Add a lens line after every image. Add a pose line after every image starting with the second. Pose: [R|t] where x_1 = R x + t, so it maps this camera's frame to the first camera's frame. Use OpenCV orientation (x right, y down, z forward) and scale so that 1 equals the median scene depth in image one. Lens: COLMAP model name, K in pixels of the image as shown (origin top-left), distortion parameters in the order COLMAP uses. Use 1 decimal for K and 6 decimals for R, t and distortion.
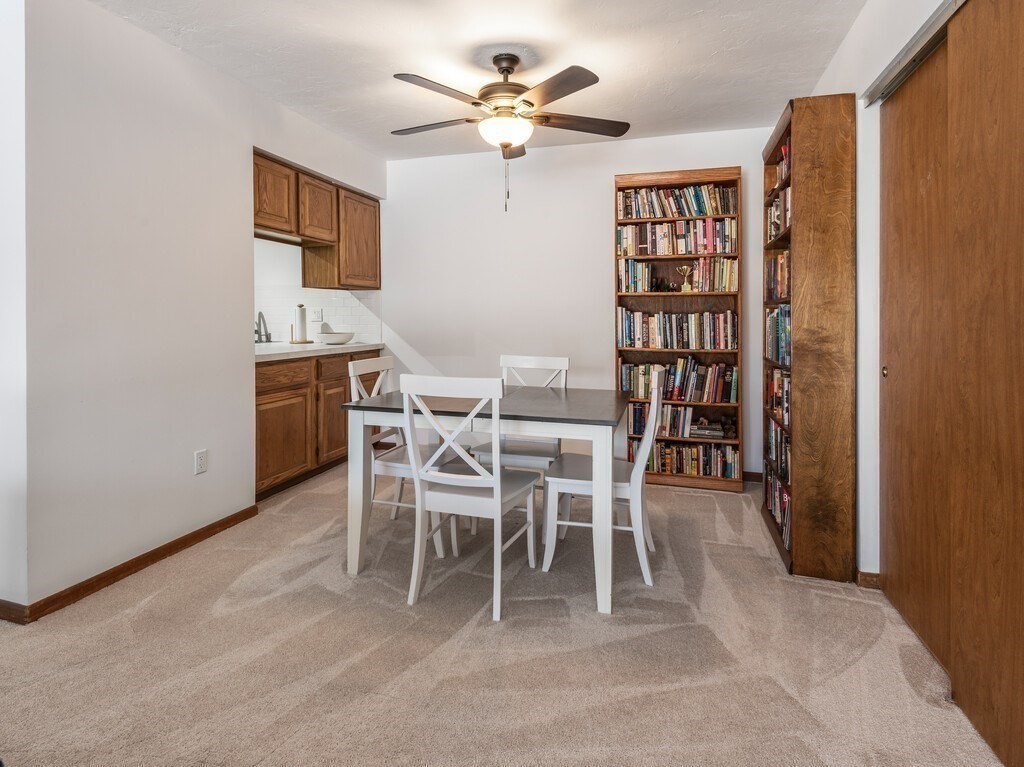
lens RADIAL K [[546.1, 0, 508.1], [0, 546.1, 311.7], [0, 0, 1]] dist [0.003921, -0.000157]
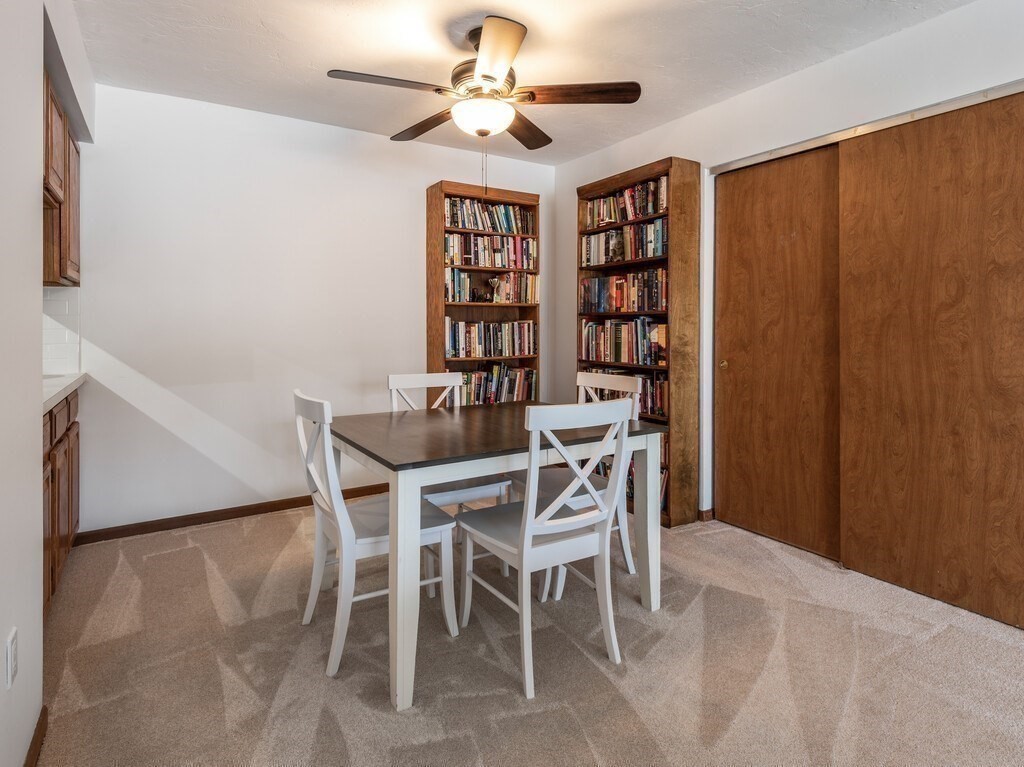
lens RADIAL K [[538.3, 0, 482.2], [0, 538.3, 318.5], [0, 0, 1]] dist [0.003098, -0.000287]
pose [[0.683929, -0.000349, 0.729548, -0.466145], [-0.001445, 0.999997, 0.001833, -0.007551], [-0.729547, -0.002308, 0.683927, 0.306284]]
